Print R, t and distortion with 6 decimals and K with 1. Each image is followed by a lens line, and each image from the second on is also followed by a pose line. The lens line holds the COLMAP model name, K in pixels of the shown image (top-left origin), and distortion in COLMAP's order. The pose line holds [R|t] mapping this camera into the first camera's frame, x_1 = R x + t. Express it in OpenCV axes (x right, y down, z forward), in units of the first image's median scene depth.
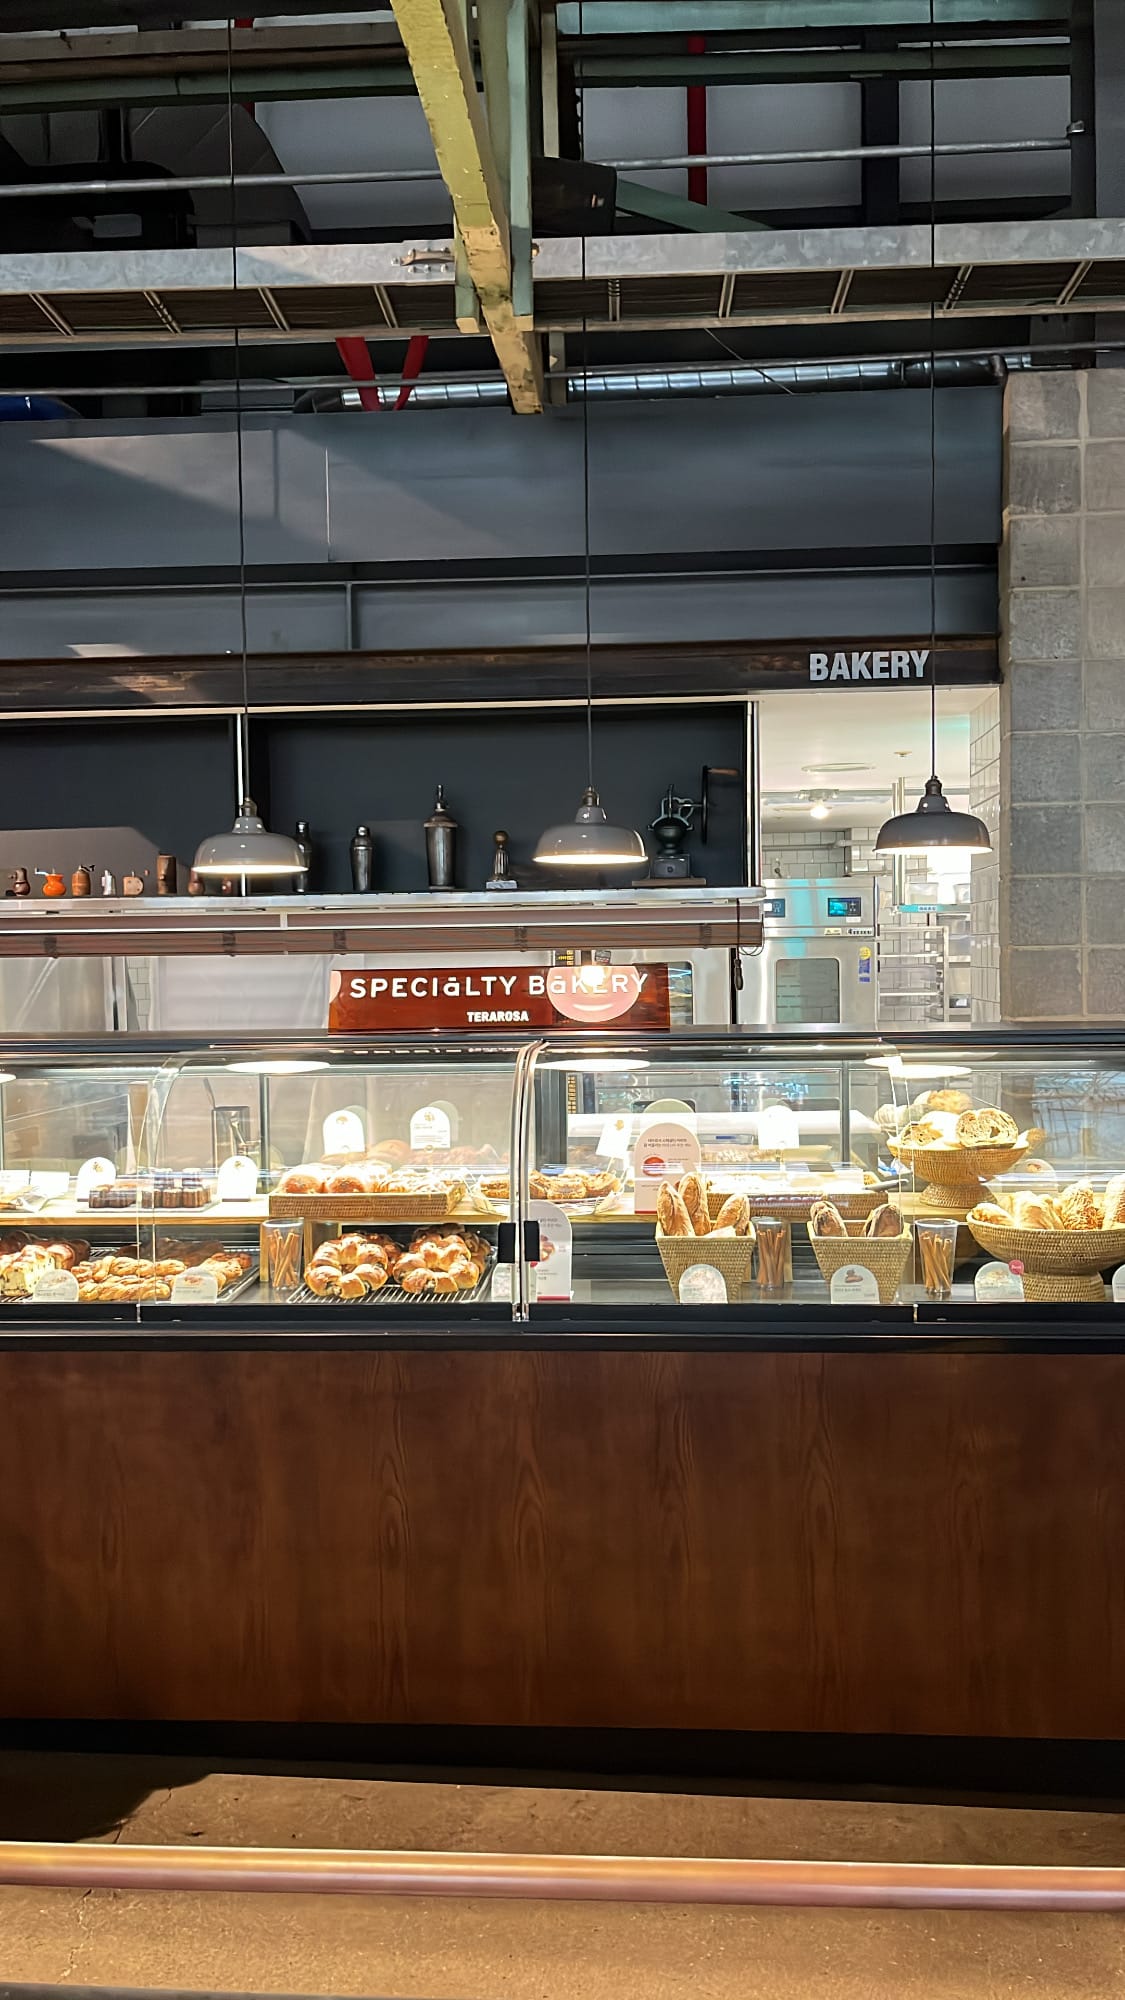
lens RADIAL K [[1590.0, 0, 572.7], [0, 1590.0, 1000.6], [0, 0, 1]] dist [0.060811, -0.076888]
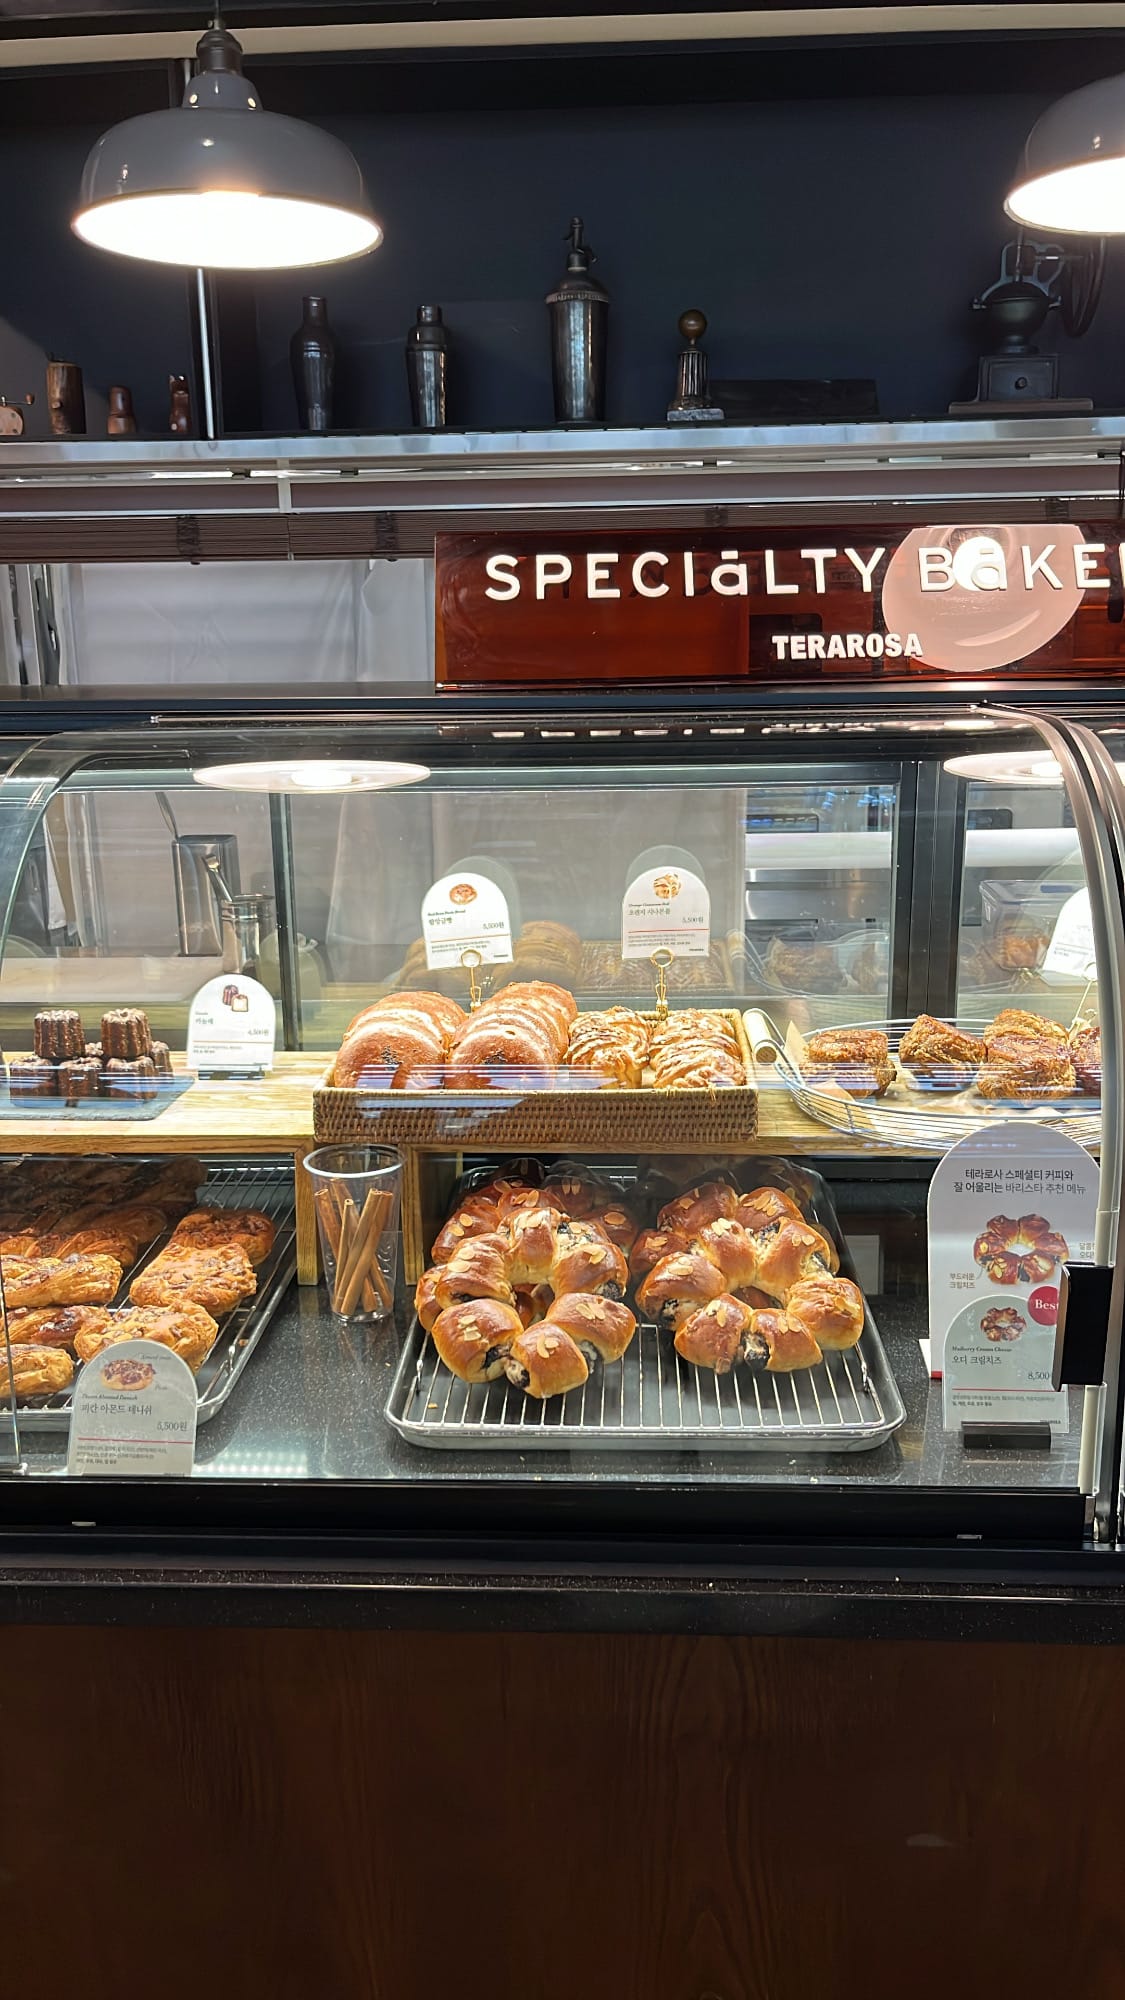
lens RADIAL K [[1590.0, 0, 550.0], [0, 1590.0, 1016.8], [0, 0, 1]] dist [0.060811, -0.076888]
pose [[0.999995, -0.000380, 0.003035, -0.124033], [-0.000238, 0.979565, 0.201126, 0.020663], [-0.003049, -0.201126, 0.979561, 0.571107]]
